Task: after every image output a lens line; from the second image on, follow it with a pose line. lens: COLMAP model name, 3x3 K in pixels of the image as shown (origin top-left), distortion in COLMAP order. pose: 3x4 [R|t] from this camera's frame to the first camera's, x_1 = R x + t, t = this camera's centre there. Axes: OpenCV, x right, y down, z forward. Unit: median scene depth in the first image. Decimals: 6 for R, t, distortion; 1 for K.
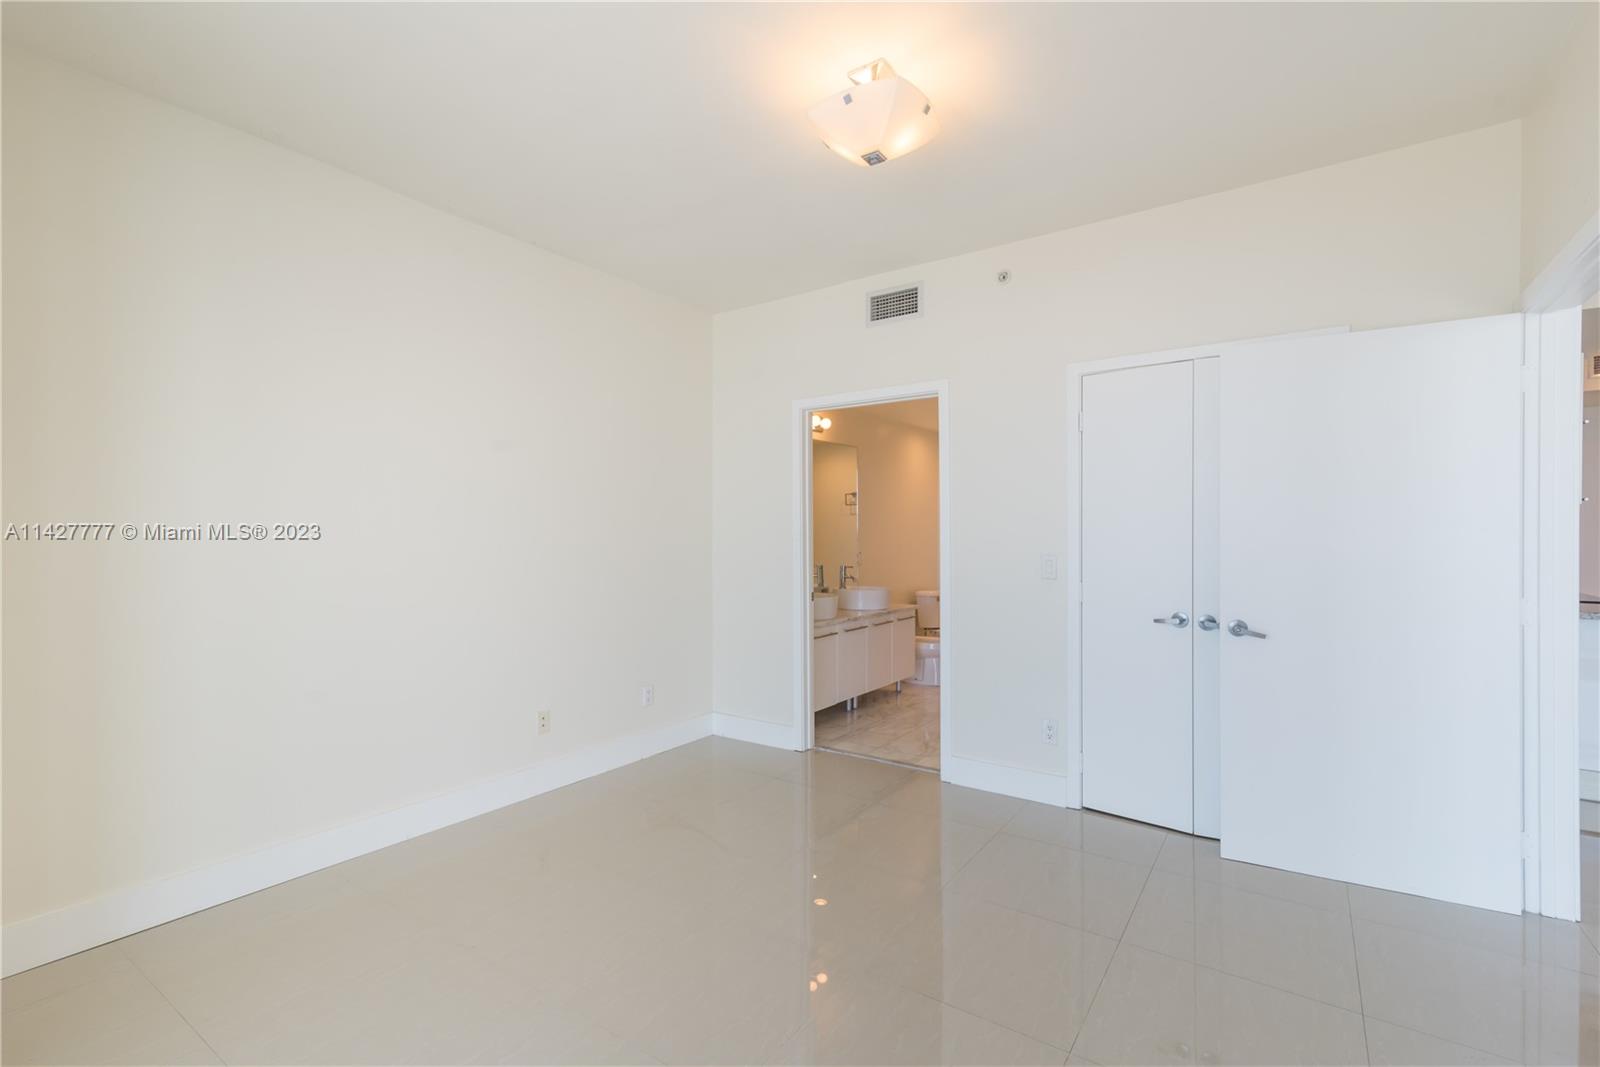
lens RADIAL K [[748.0, 0, 800.0], [0, 748.0, 533.5], [0, 0, 1]] dist [-0.001098, -0.000192]
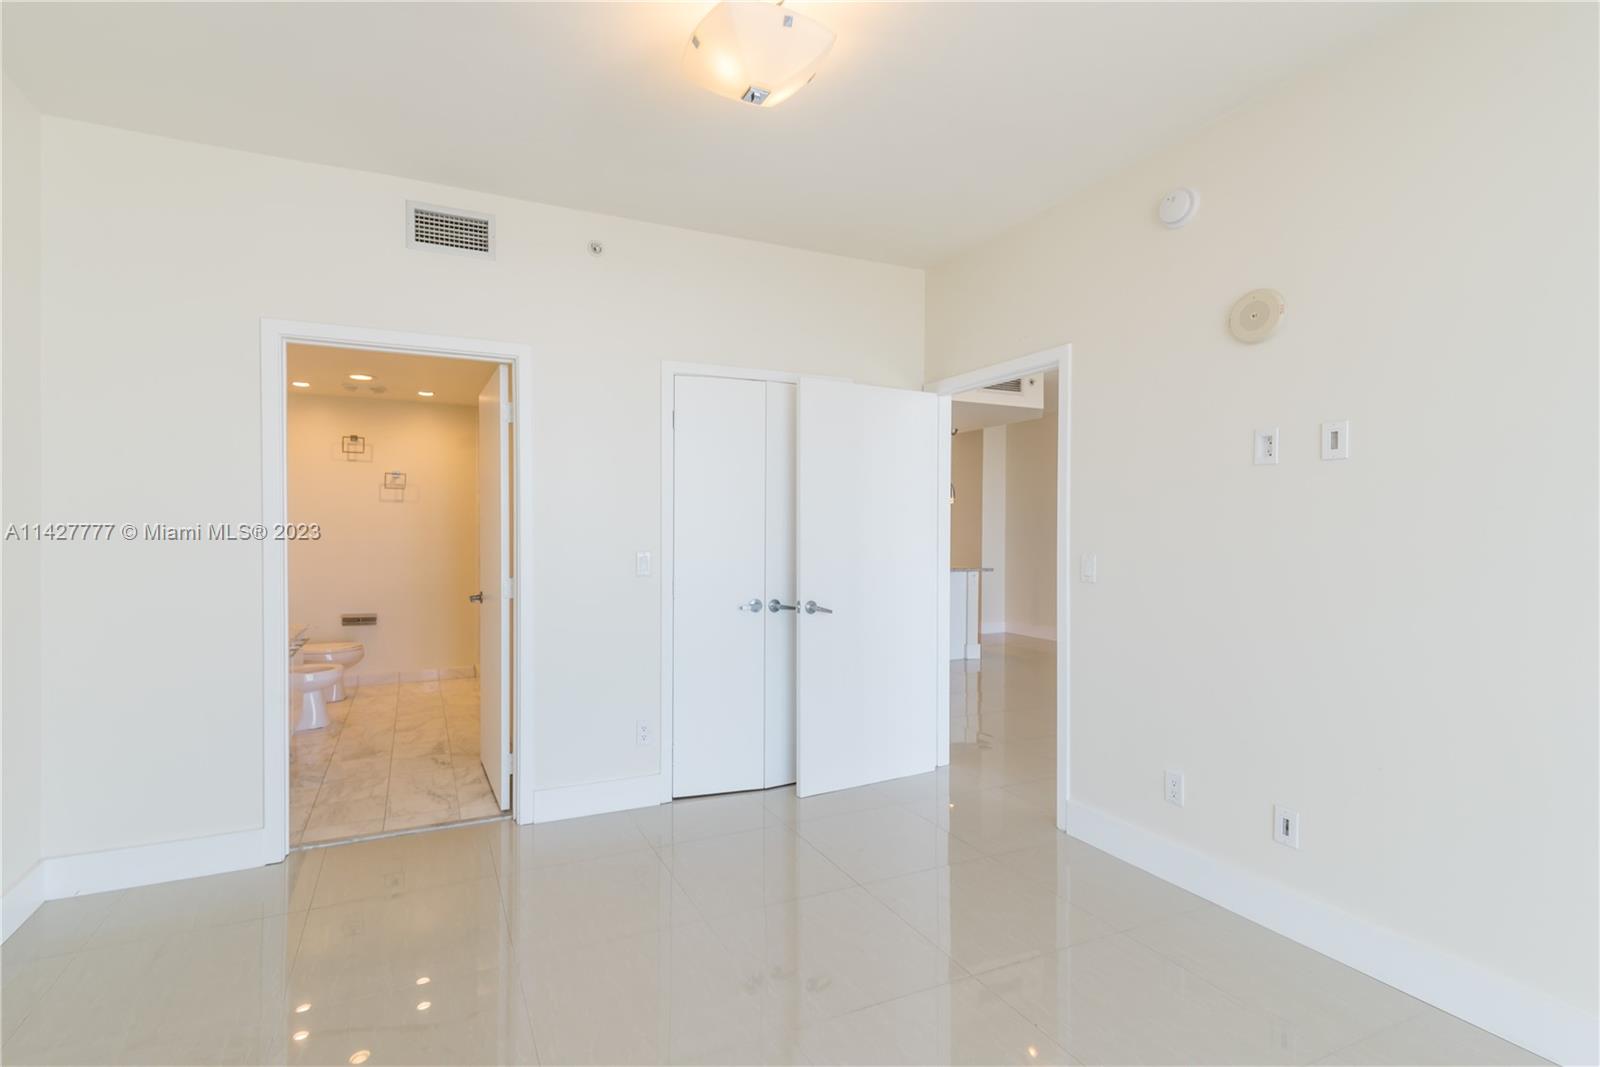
lens RADIAL K [[755.5, 0, 790.2], [0, 755.5, 541.1], [0, 0, 1]] dist [0.004971, -0.000041]
pose [[0.478763, 0.001374, 0.877943, -0.409576], [-0.003671, 0.999993, 0.000437, 0.012954], [-0.877937, -0.003432, 0.478765, 0.333688]]
